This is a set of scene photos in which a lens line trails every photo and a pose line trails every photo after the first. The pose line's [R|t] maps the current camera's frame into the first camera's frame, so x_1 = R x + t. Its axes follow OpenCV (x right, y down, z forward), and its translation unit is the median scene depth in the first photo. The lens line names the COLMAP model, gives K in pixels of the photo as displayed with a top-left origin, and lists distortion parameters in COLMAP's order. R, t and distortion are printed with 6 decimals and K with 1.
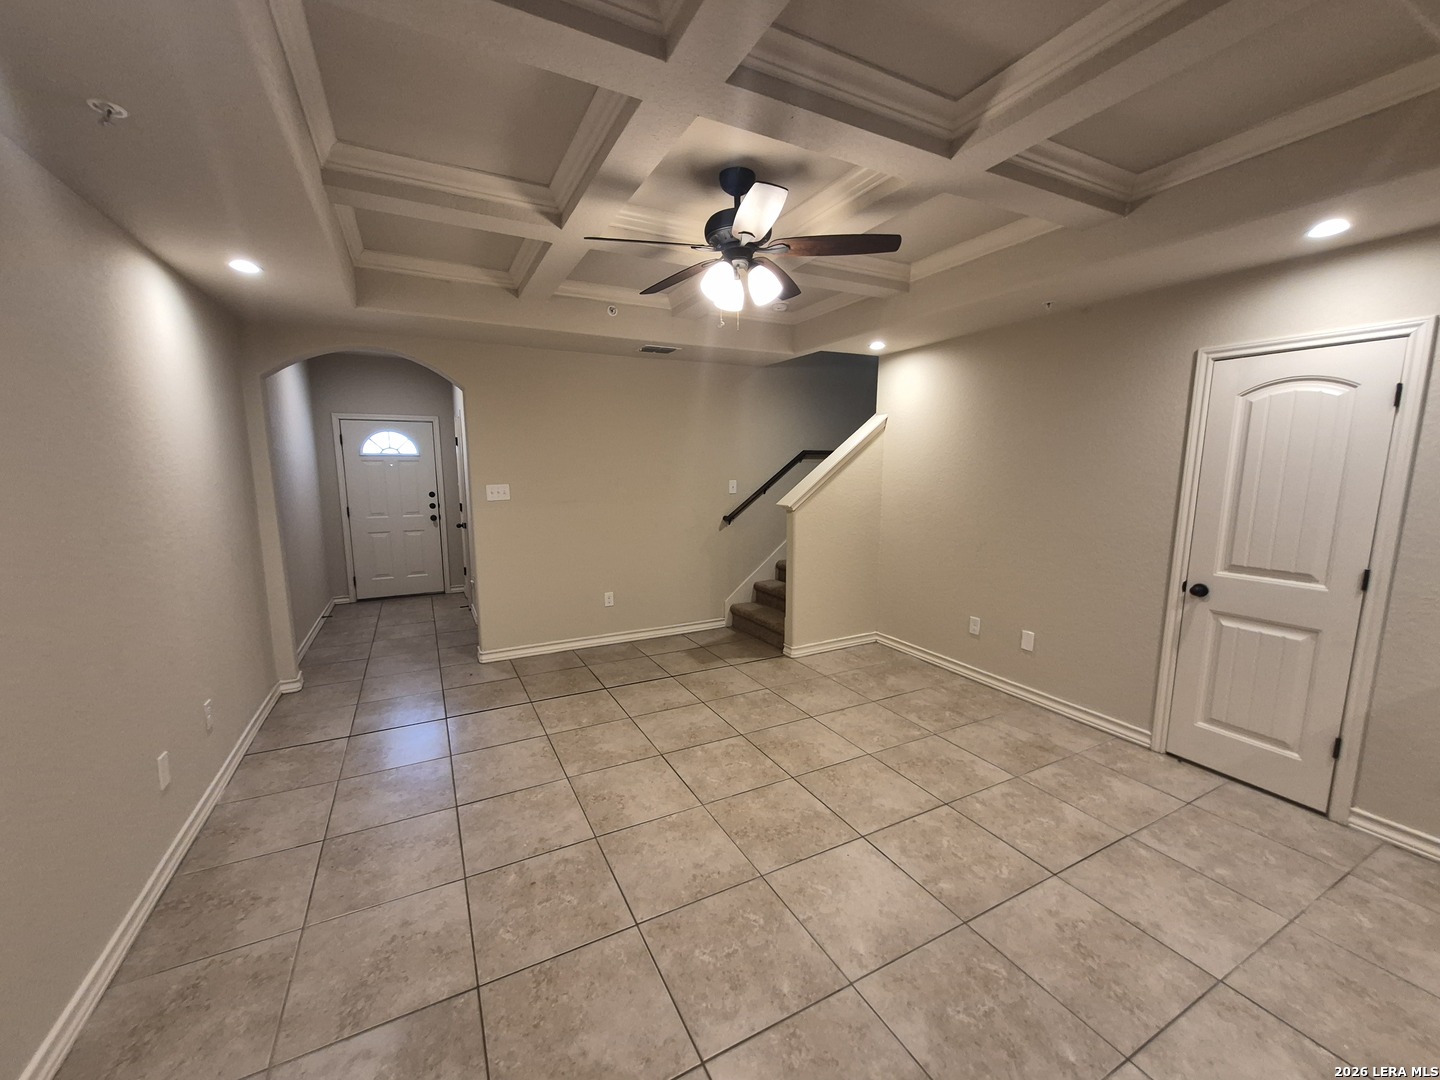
lens RADIAL K [[564.5, 0, 708.8], [0, 564.5, 546.9], [0, 0, 1]] dist [0.007212, -0.000873]
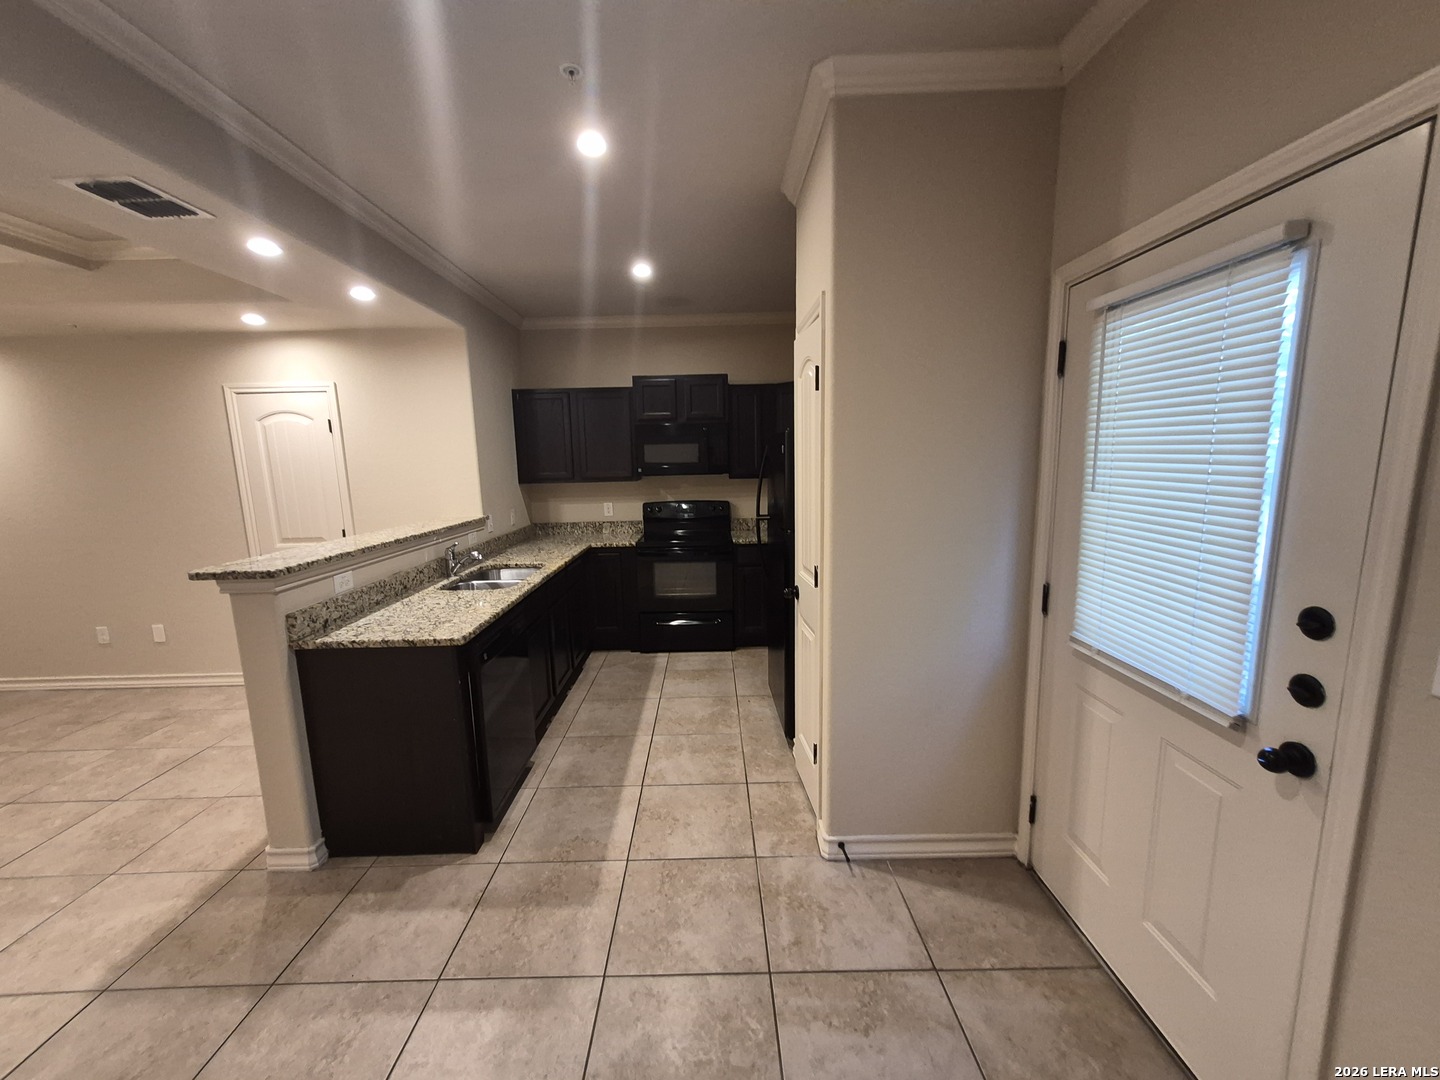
lens RADIAL K [[564.5, 0, 708.8], [0, 564.5, 546.9], [0, 0, 1]] dist [0.007212, -0.000873]
pose [[0.456047, -0.148077, 0.877550, 0.143289], [0.155136, 0.984191, 0.085450, 0.093944], [-0.876330, 0.097171, 0.471809, -0.598475]]
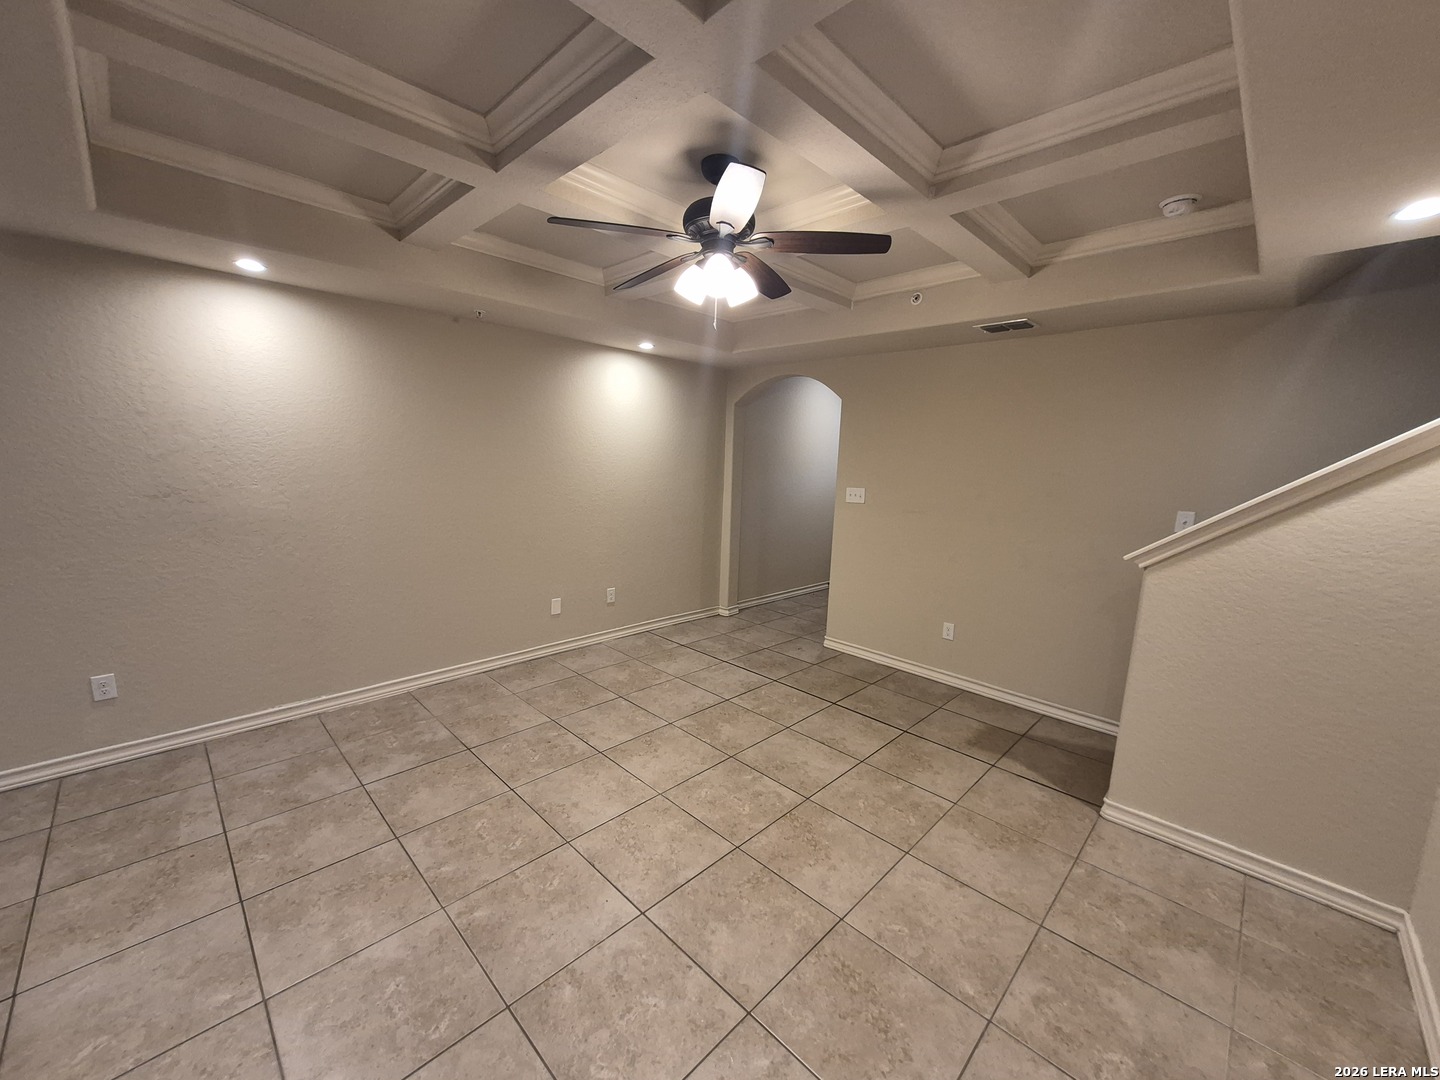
lens RADIAL K [[564.5, 0, 708.8], [0, 564.5, 546.9], [0, 0, 1]] dist [0.007212, -0.000873]
pose [[0.303942, 0.165071, -0.938281, 0.840237], [-0.173385, 0.978011, 0.115895, -0.116479], [0.936780, 0.127458, 0.325880, 0.623197]]
